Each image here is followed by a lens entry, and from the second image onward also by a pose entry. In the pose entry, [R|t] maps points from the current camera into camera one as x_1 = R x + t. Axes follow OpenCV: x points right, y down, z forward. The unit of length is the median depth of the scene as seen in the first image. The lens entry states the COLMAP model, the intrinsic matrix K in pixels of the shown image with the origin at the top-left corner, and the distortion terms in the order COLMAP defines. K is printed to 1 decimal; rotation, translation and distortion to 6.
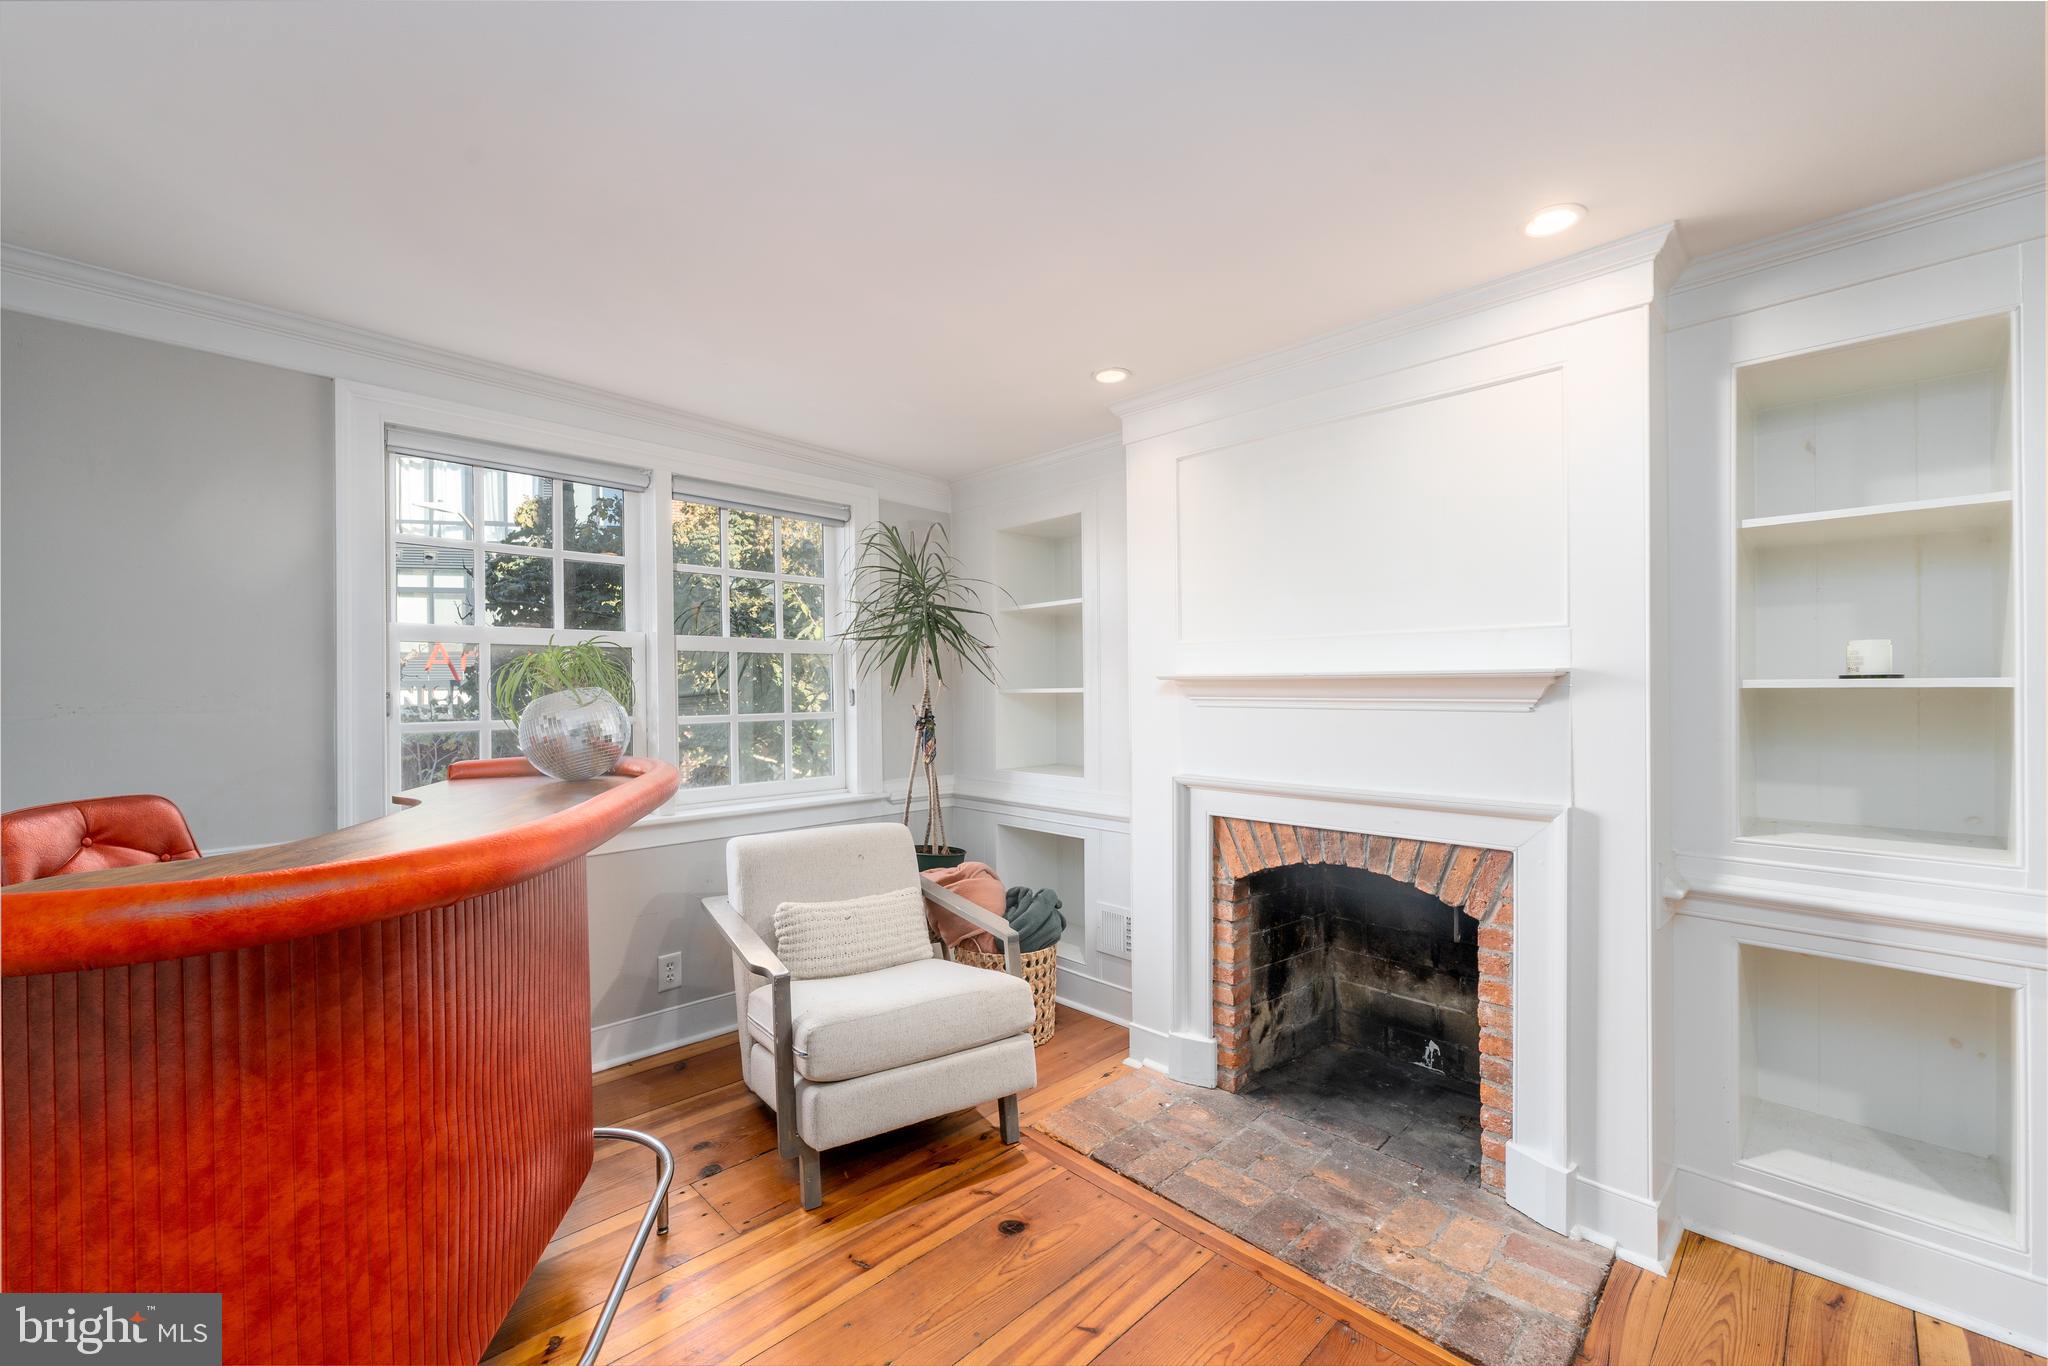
lens RADIAL K [[826.7, 0, 1028.9], [0, 826.7, 690.5], [0, 0, 1]] dist [0.002662, -0.000469]
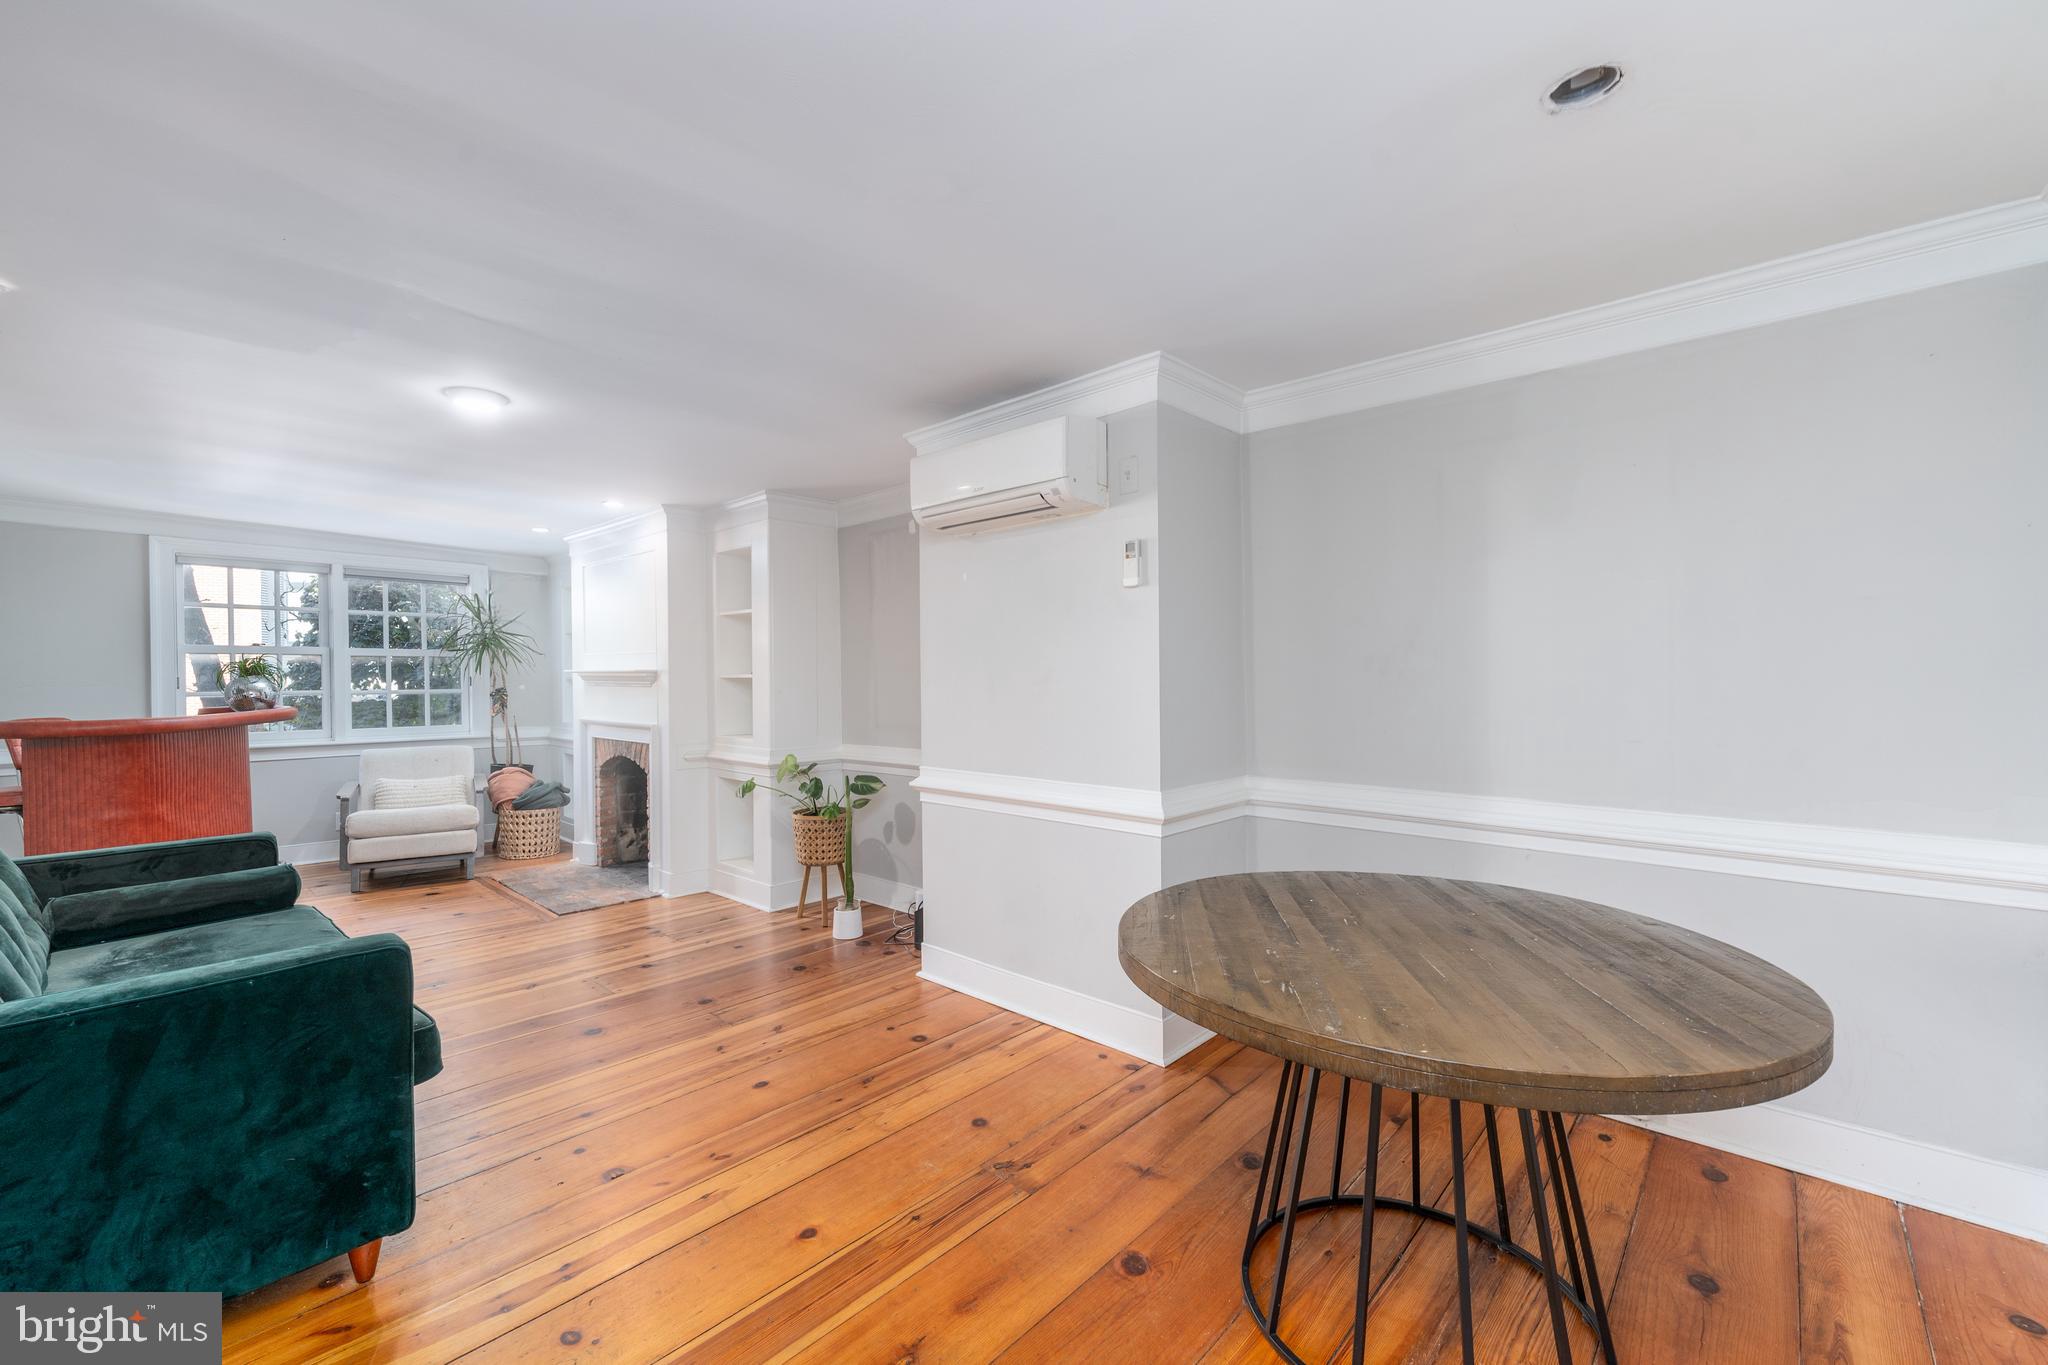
lens RADIAL K [[826.7, 0, 1020.6], [0, 826.7, 683.7], [0, 0, 1]] dist [0.002662, -0.000469]
pose [[0.998456, 0.001533, 0.055534, 1.182296], [-0.001843, 0.999983, 0.005531, -0.000078], [-0.055525, -0.005625, 0.998441, -1.162096]]
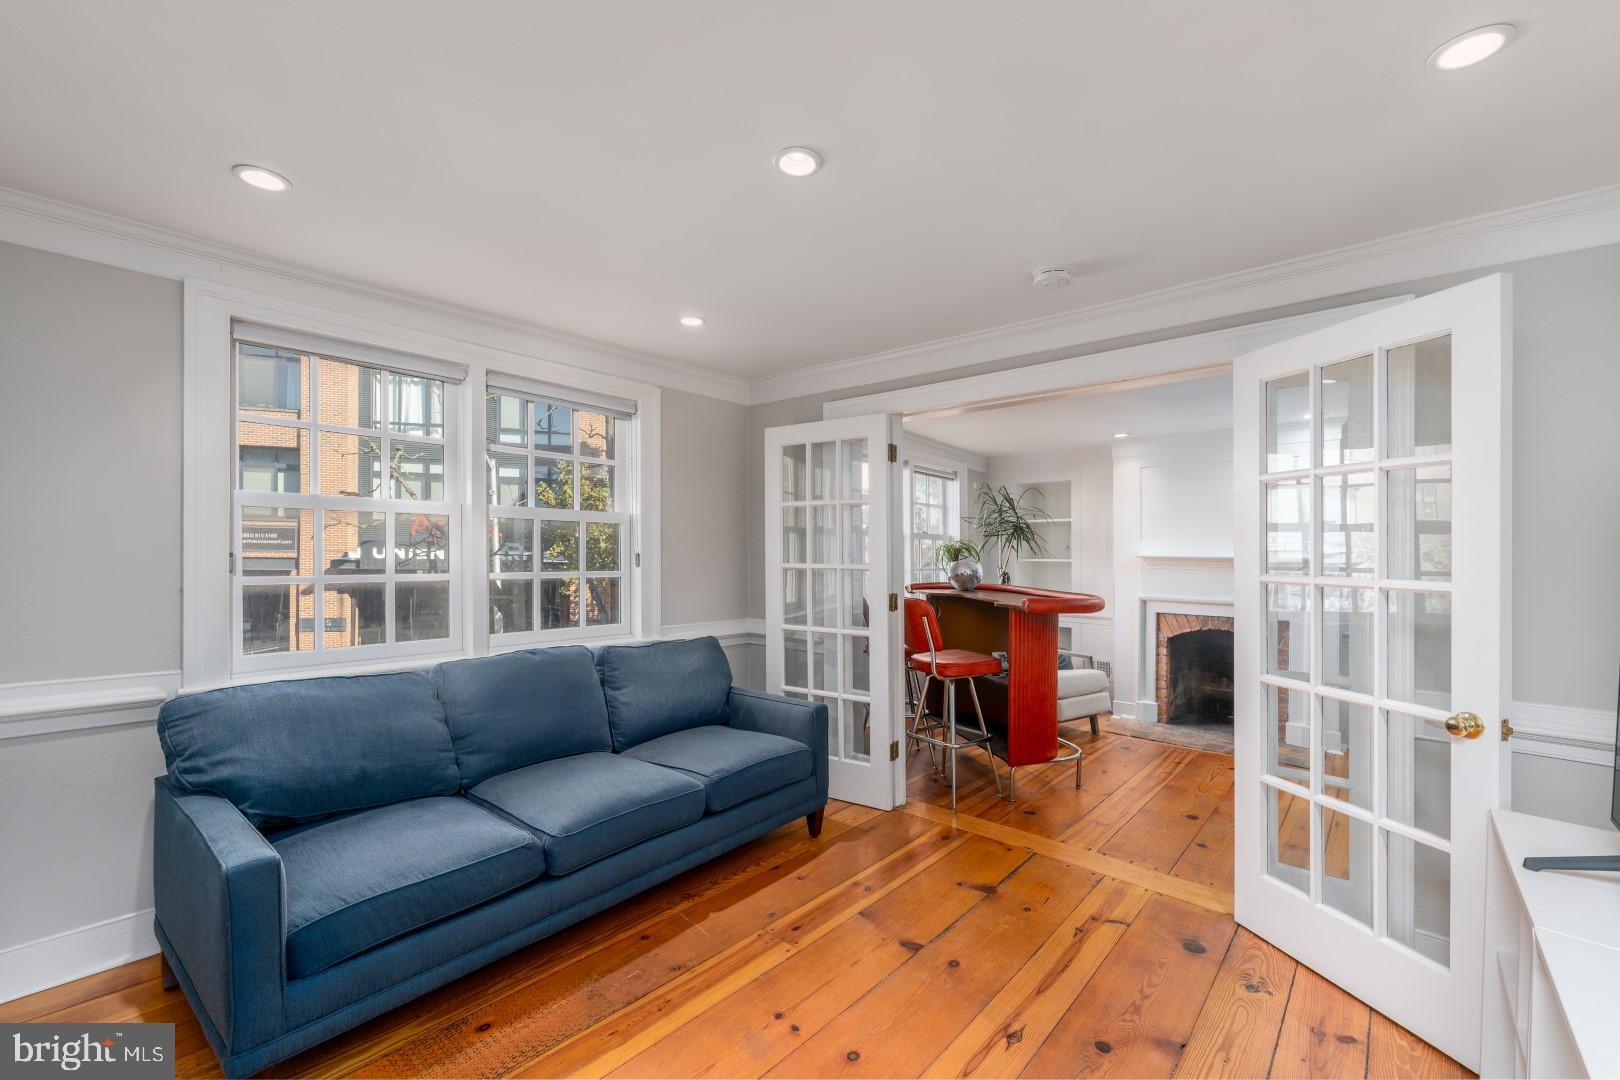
lens RADIAL K [[654.0, 0, 820.5], [0, 654.0, 543.3], [0, 0, 1]] dist [0.002662, -0.000469]
pose [[0.997413, 0.020571, 0.068874, -0.916744], [-0.019212, 0.999608, -0.020341, 0.002897], [-0.069265, 0.018965, 0.997418, -0.886041]]
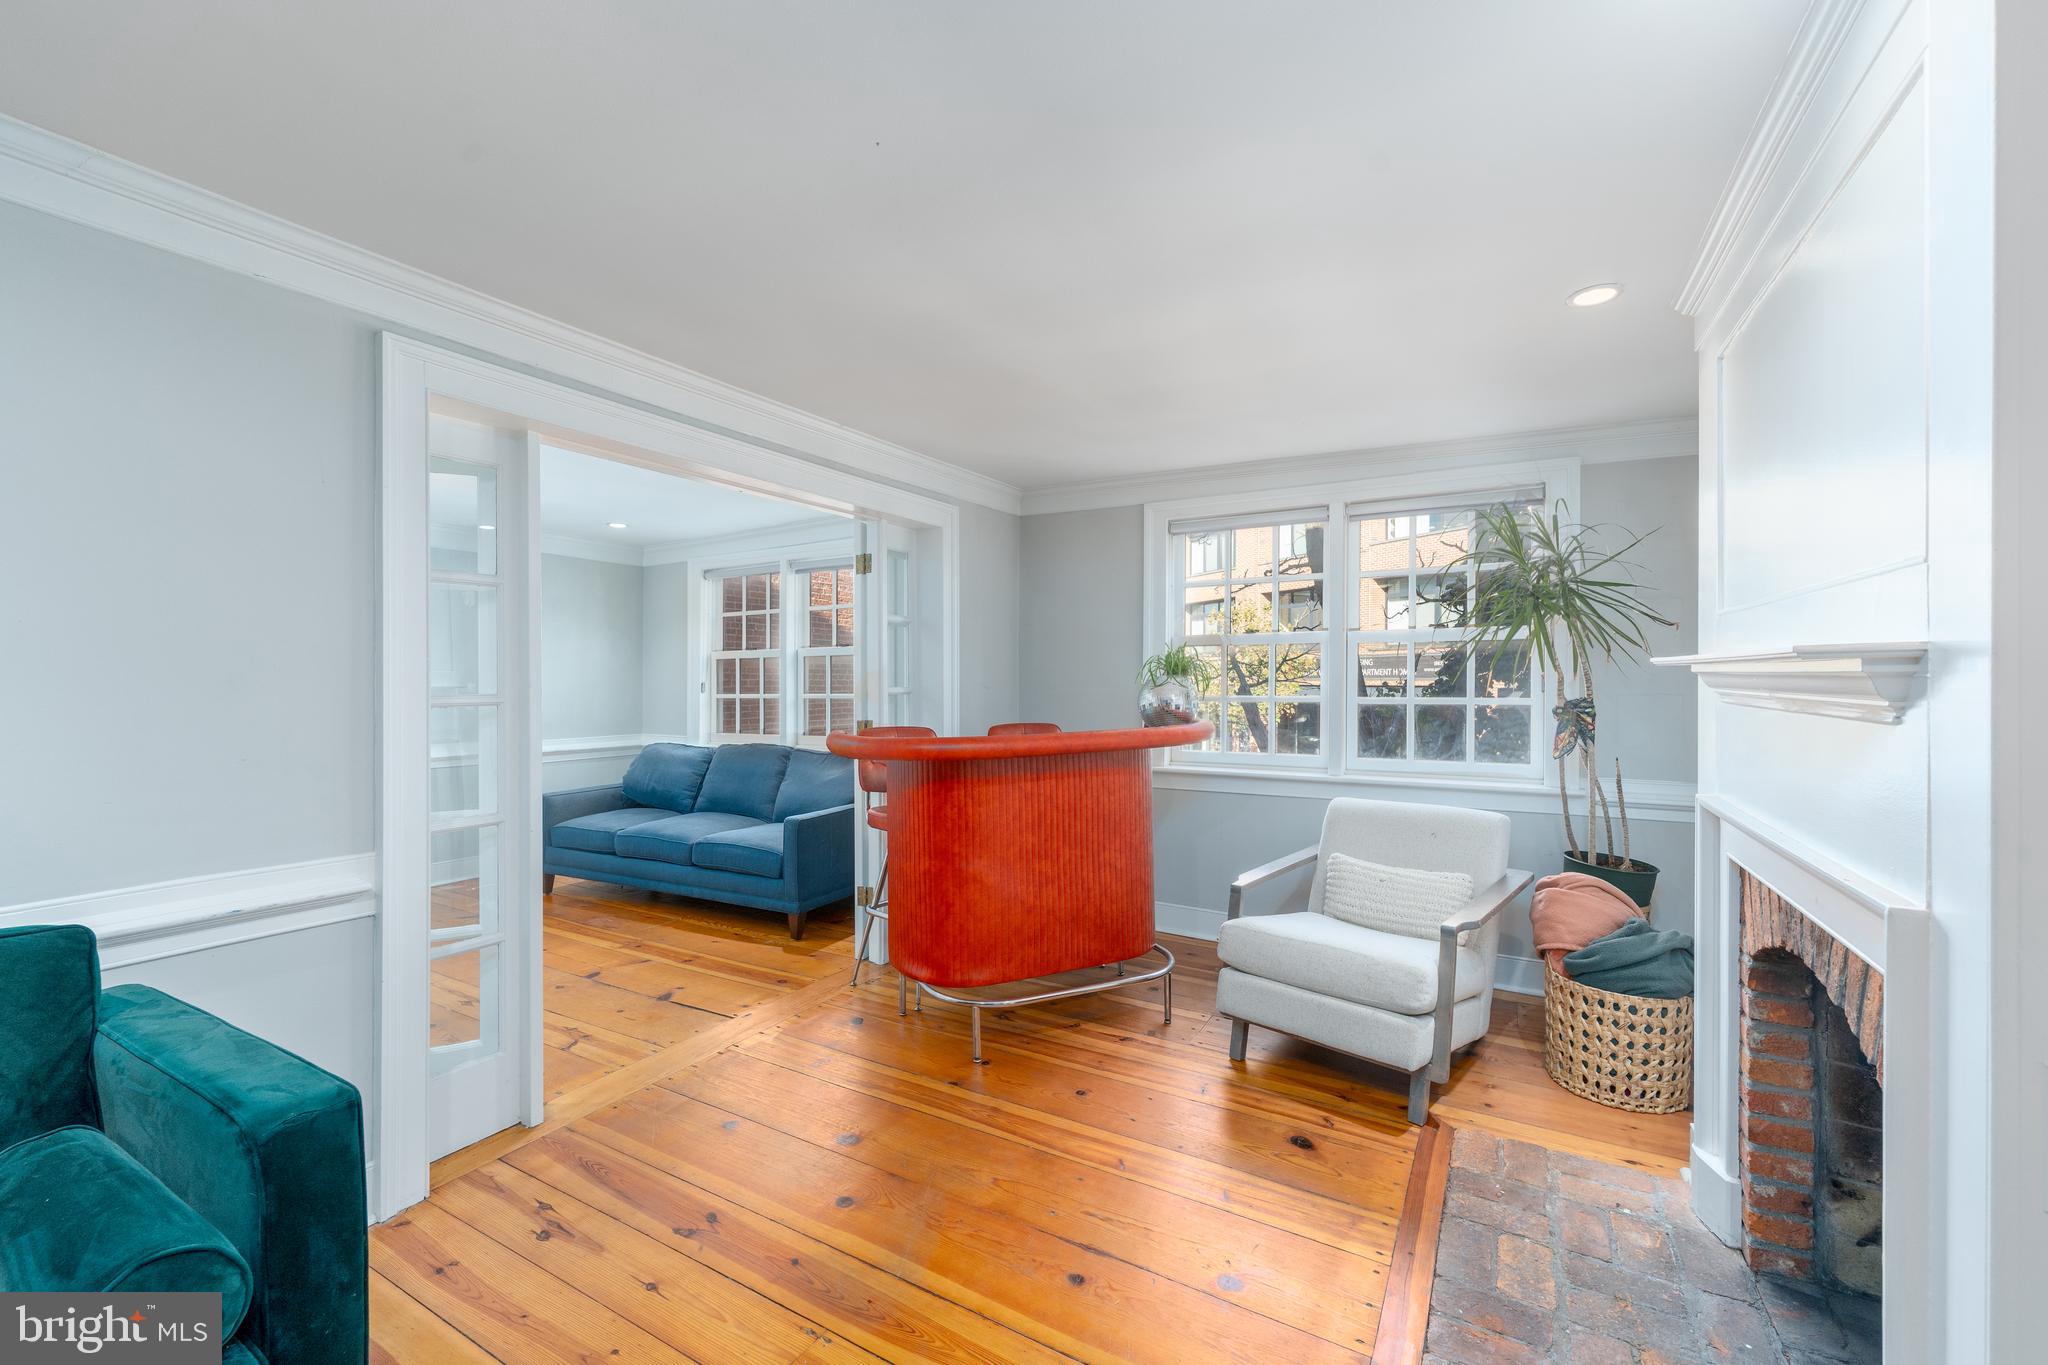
lens RADIAL K [[826.7, 0, 1031.9], [0, 826.7, 686.5], [0, 0, 1]] dist [0.002662, -0.000469]
pose [[0.268549, 0.012960, -0.963179, 0.725517], [0.001588, 0.999902, 0.013896, -0.004983], [0.963265, -0.005262, 0.268502, 0.240996]]
